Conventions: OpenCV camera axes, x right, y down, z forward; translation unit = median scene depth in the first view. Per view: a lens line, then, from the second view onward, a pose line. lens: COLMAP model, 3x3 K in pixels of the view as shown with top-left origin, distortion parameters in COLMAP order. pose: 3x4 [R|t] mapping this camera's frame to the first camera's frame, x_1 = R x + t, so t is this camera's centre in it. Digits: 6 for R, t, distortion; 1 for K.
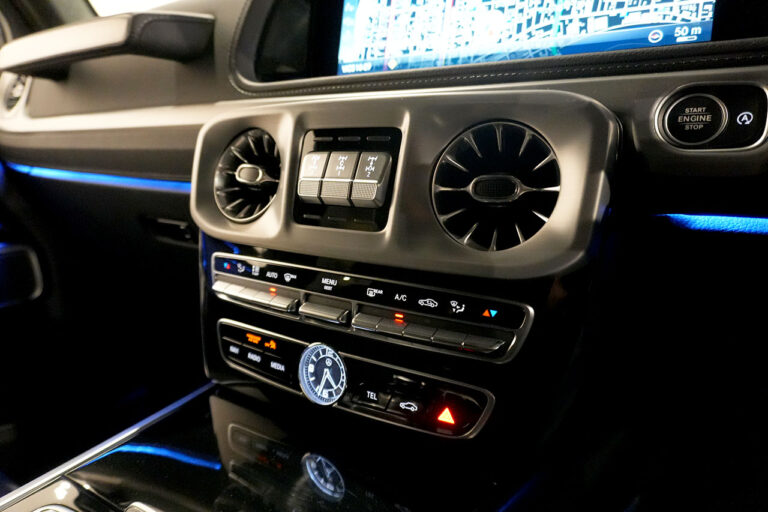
lens RADIAL K [[518.5, 0, 379.3], [0, 518.5, 256.3], [0, 0, 1]] dist [-0.044699, 0.030617]
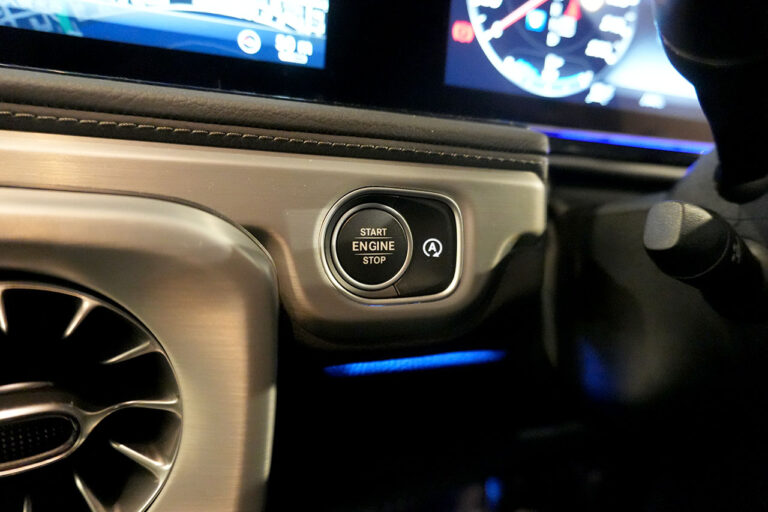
lens RADIAL K [[526.3, 0, 384.0], [0, 526.3, 256.0], [0, 0, 1]] dist [-0.008438, -0.001379]
pose [[0.579547, -0.190778, 0.792293, 0.077520], [0.031098, 0.976681, 0.212430, -0.296138], [-0.814345, -0.098474, 0.571966, 0.460145]]
